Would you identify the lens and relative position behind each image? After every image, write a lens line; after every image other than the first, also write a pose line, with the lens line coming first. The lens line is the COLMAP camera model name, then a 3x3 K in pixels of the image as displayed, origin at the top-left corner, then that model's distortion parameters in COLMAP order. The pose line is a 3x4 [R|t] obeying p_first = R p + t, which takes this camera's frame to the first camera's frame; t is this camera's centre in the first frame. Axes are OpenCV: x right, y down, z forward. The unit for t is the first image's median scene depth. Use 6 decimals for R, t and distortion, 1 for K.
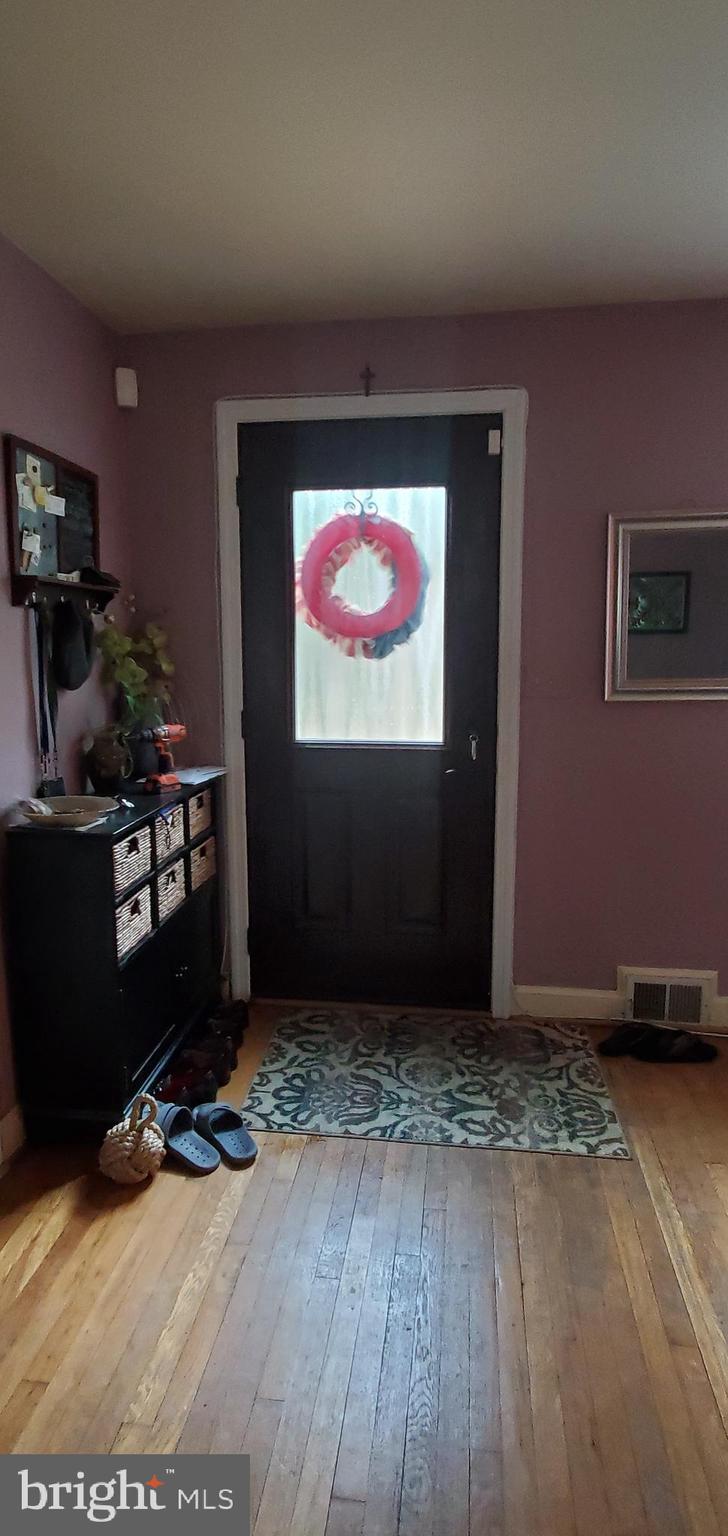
lens RADIAL K [[810.4, 0, 363.1], [0, 810.4, 806.0], [0, 0, 1]] dist [-0.015735, 0.000498]
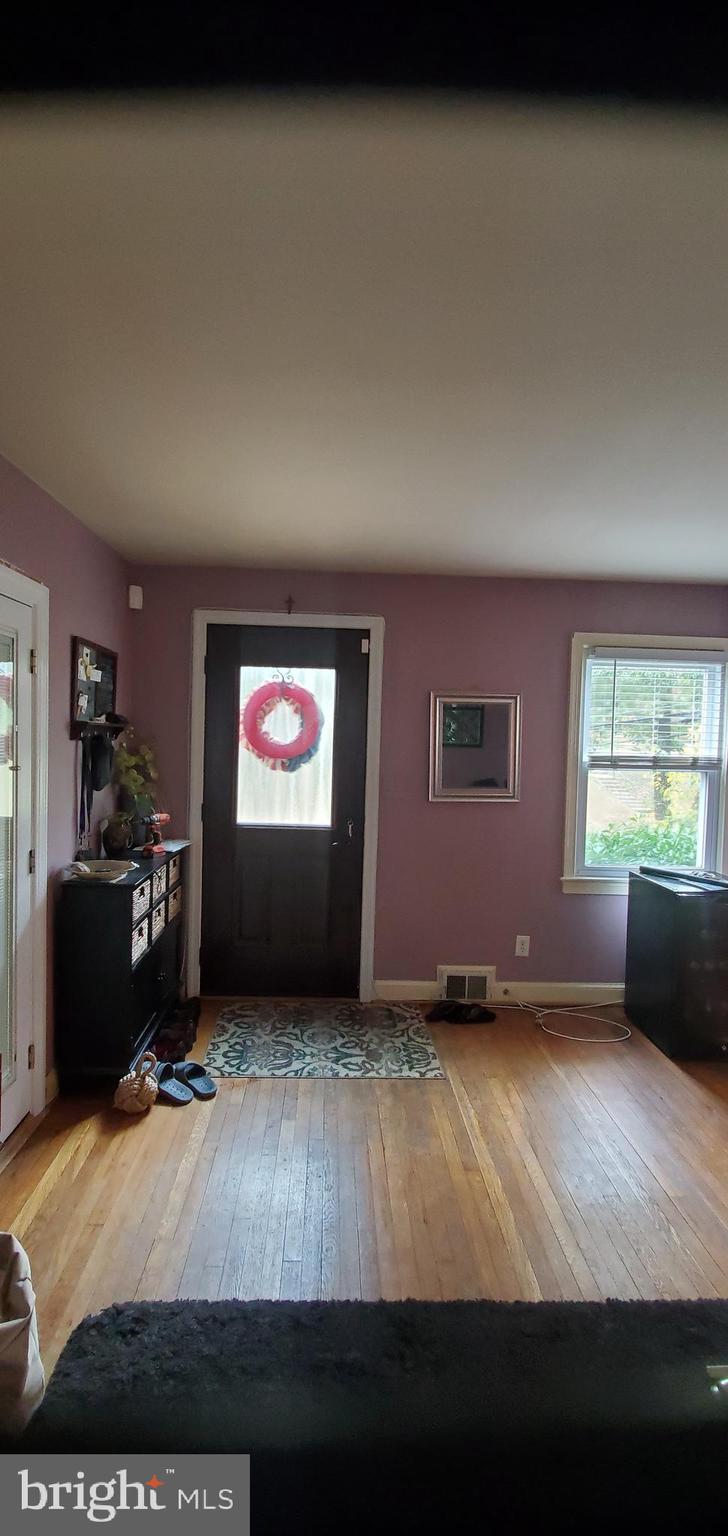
lens RADIAL K [[750.4, 0, 395.0], [0, 750.4, 765.1], [0, 0, 1]] dist [-0.004455, -0.000231]
pose [[0.970883, 0.030731, 0.237573, -0.146024], [-0.001253, 0.992375, -0.123250, -0.015456], [-0.239549, 0.119364, 0.963519, -0.509850]]
